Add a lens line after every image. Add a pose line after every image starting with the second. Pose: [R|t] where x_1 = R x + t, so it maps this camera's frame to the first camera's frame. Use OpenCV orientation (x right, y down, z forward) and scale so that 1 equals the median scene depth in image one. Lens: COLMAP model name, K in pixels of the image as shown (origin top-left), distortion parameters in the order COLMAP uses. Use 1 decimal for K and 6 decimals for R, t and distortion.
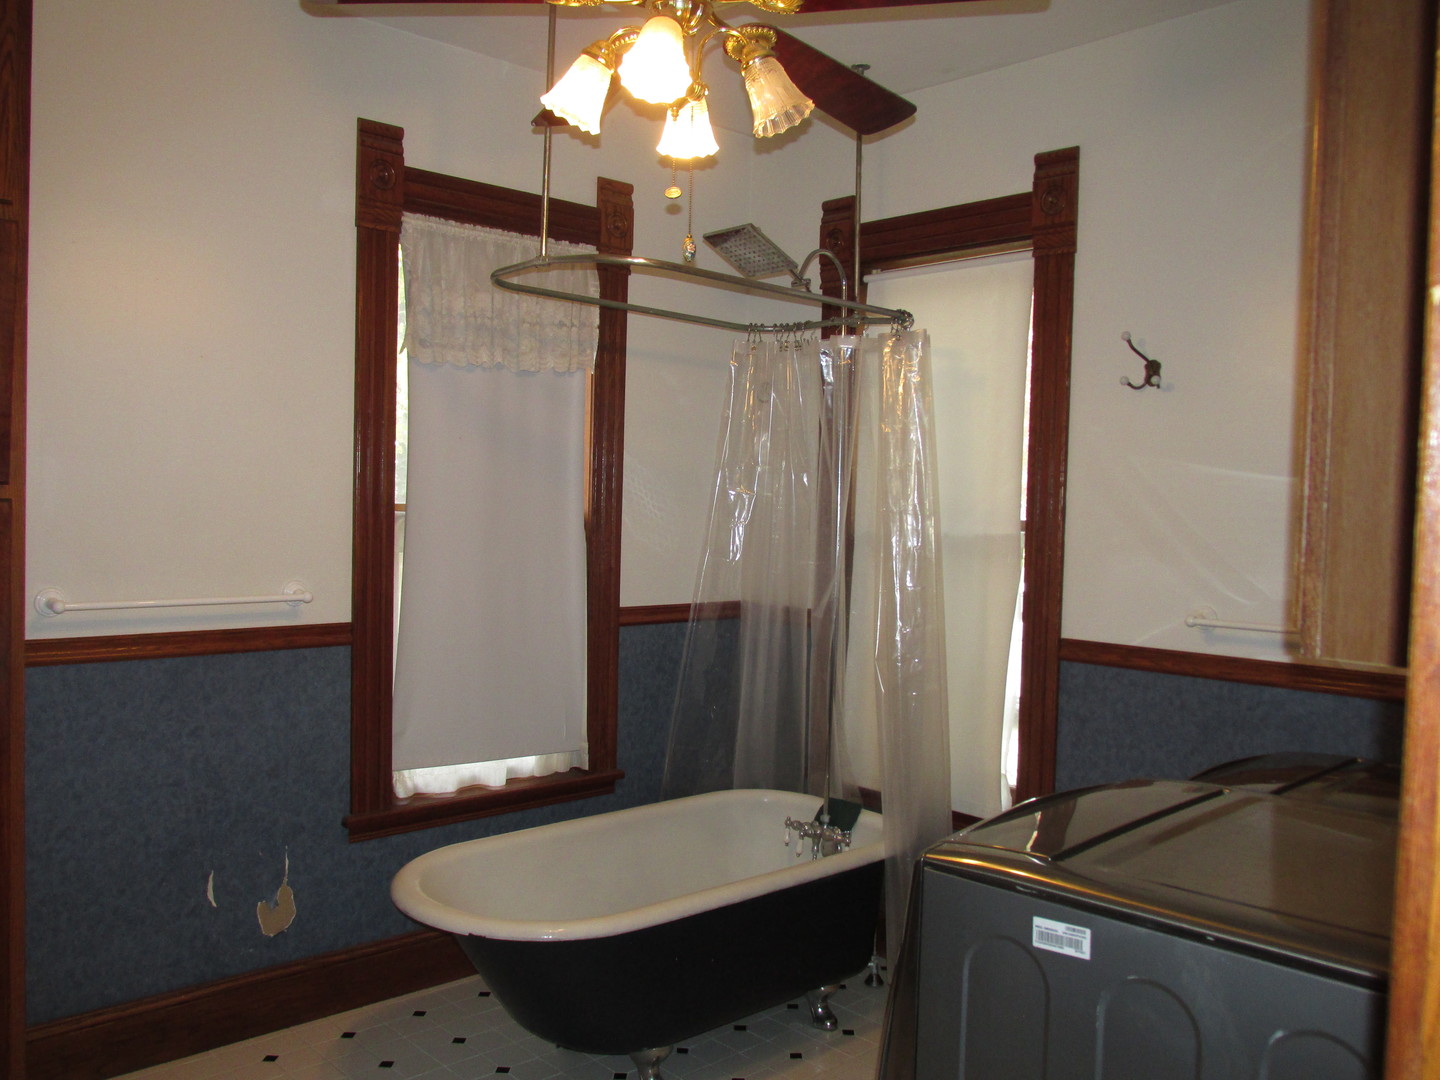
lens RADIAL K [[1205.2, 0, 720.0], [0, 1205.2, 540.0], [0, 0, 1]] dist [-0.038120, 0.000939]
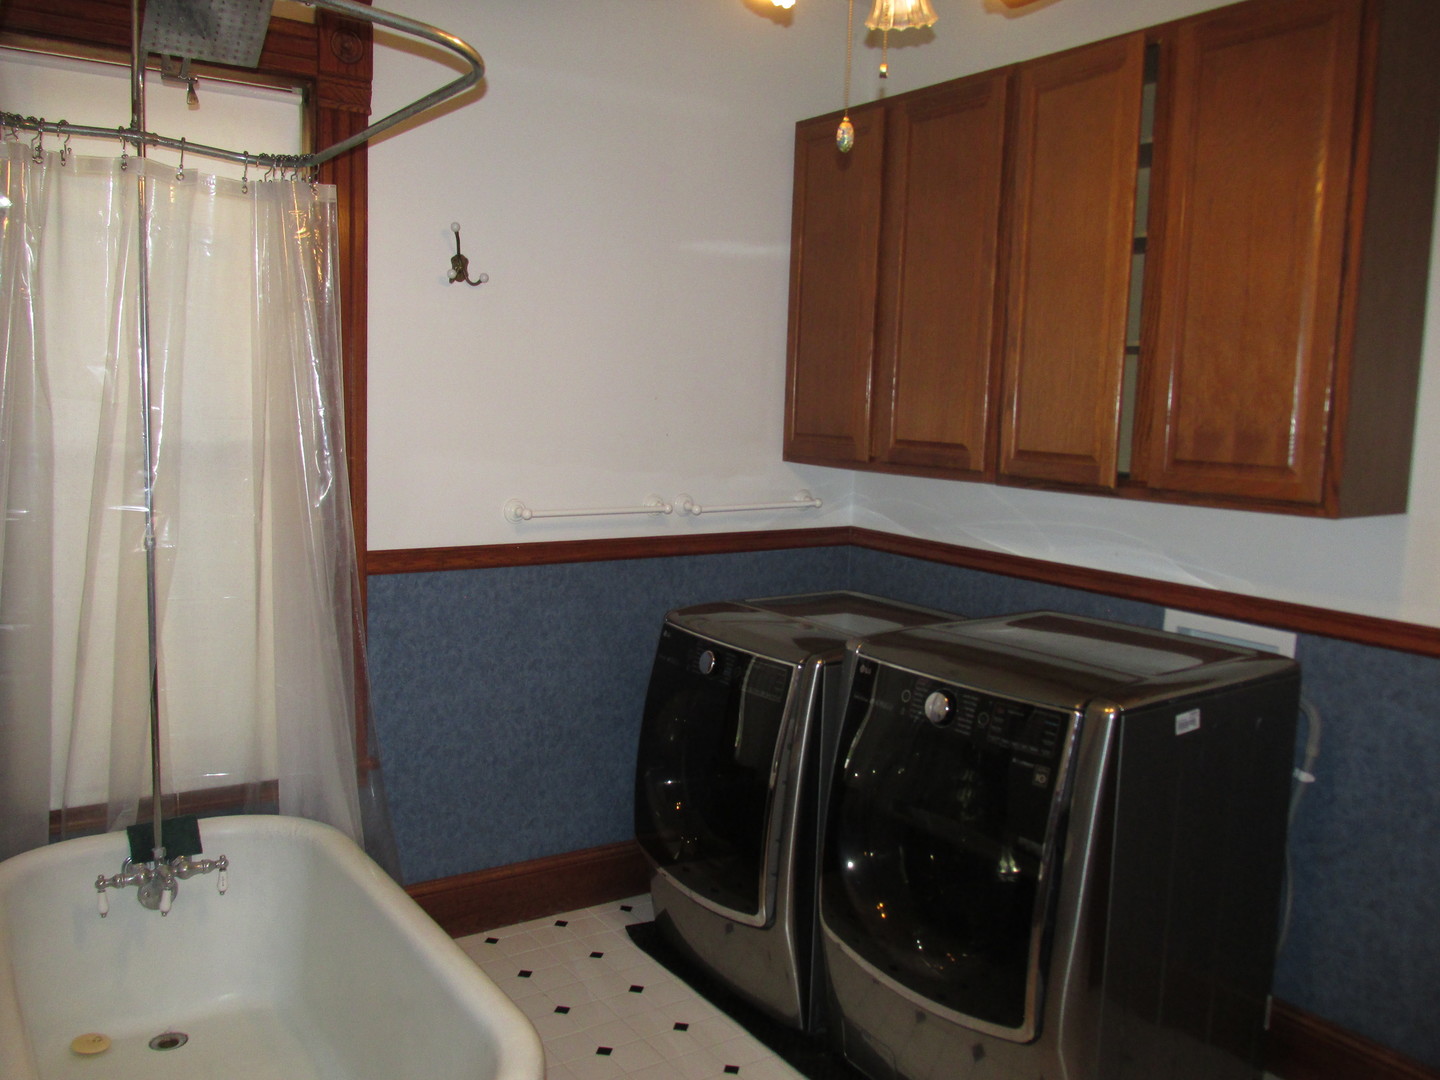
lens RADIAL K [[1205.2, 0, 720.0], [0, 1205.2, 540.0], [0, 0, 1]] dist [-0.038120, 0.000939]
pose [[0.160478, -0.140938, 0.976925, -0.576837], [0.011855, 0.989957, 0.140871, -0.053142], [-0.986968, -0.011025, 0.160537, 0.615226]]
